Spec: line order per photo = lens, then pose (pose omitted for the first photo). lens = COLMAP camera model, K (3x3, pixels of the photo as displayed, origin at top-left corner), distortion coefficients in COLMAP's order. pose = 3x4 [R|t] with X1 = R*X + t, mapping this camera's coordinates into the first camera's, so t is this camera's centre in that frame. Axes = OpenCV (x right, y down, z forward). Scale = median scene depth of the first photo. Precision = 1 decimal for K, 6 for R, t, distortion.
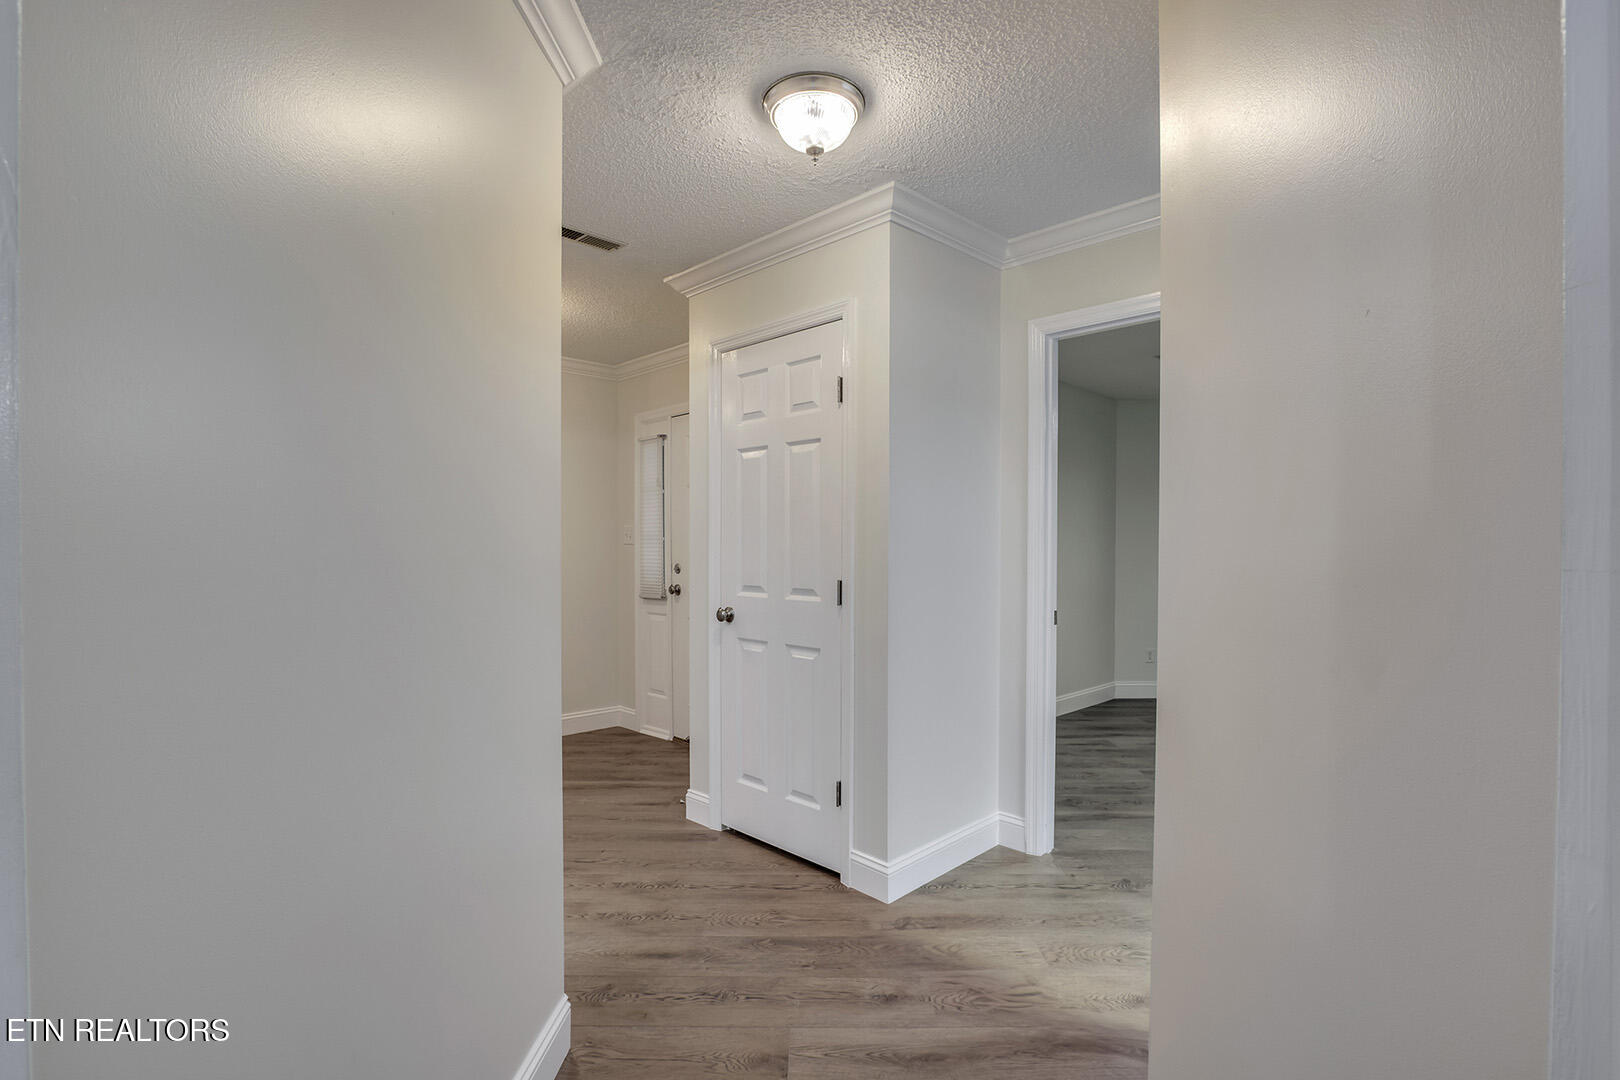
lens RADIAL K [[759.4, 0, 811.2], [0, 759.4, 551.3], [0, 0, 1]] dist [-0.029167, 0.005650]
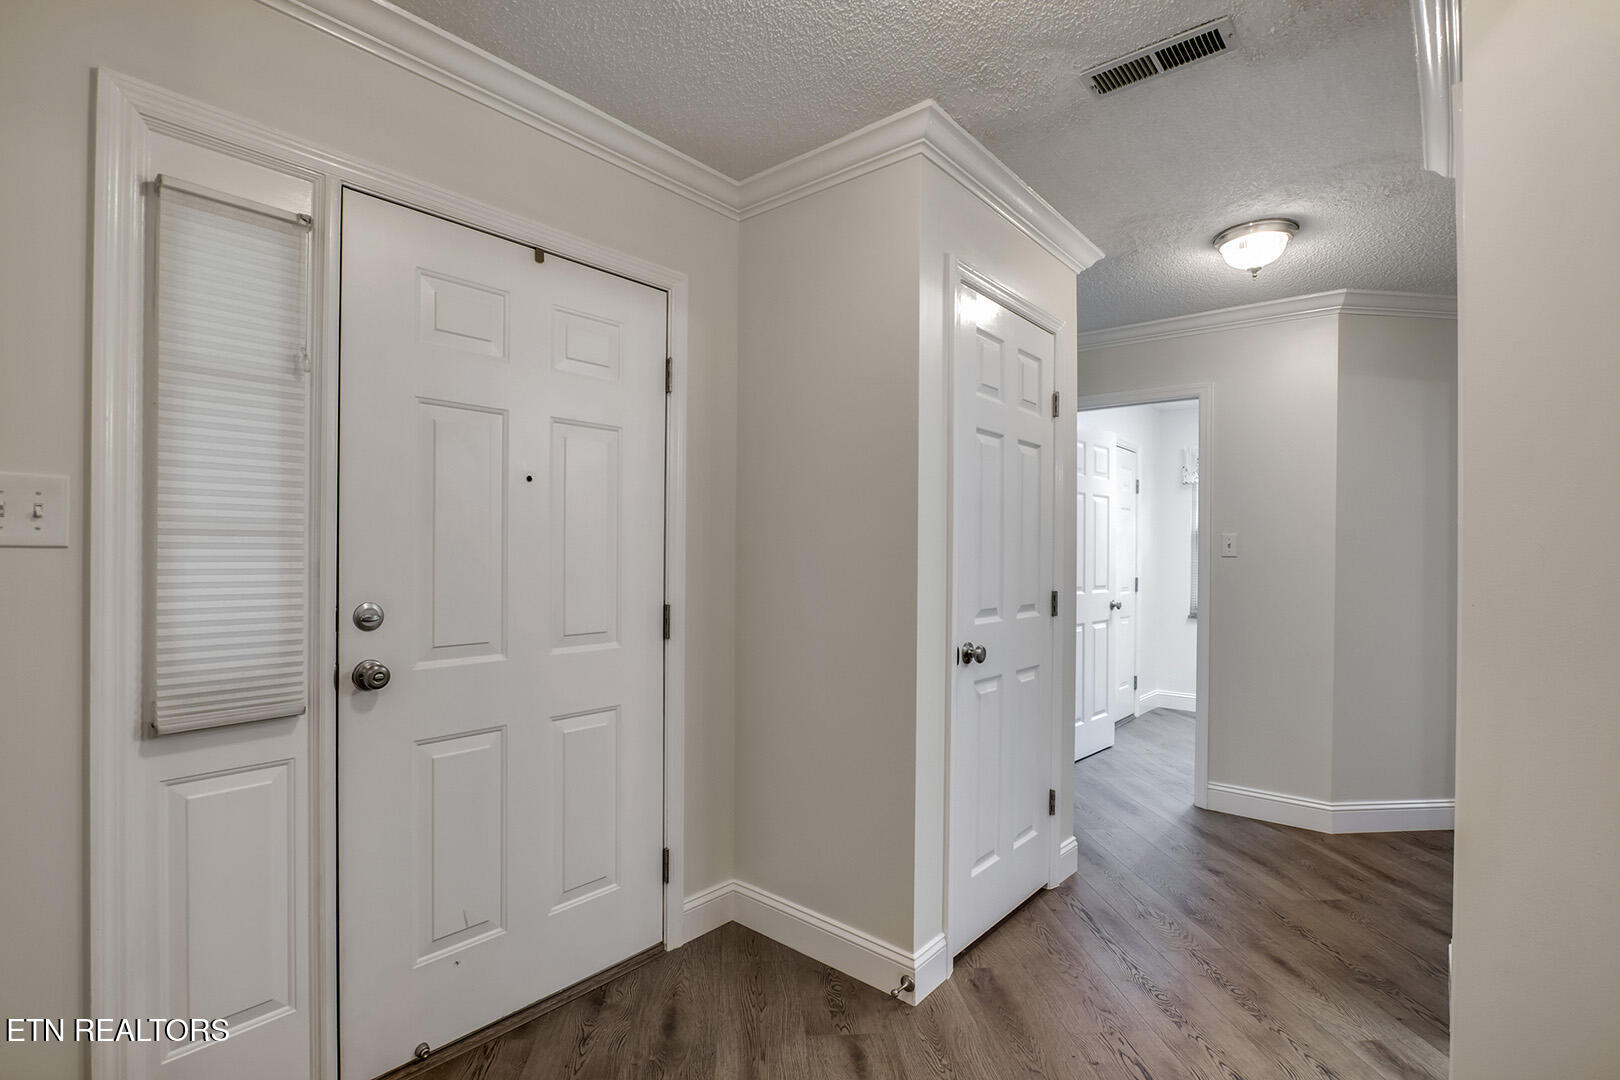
lens RADIAL K [[759.4, 0, 808.4], [0, 759.4, 542.3], [0, 0, 1]] dist [-0.029167, 0.005650]
pose [[-0.076791, 0.014790, 0.996937, -0.917644], [0.003419, 0.999888, -0.014570, -0.013395], [-0.997041, 0.002290, -0.076833, 1.354766]]
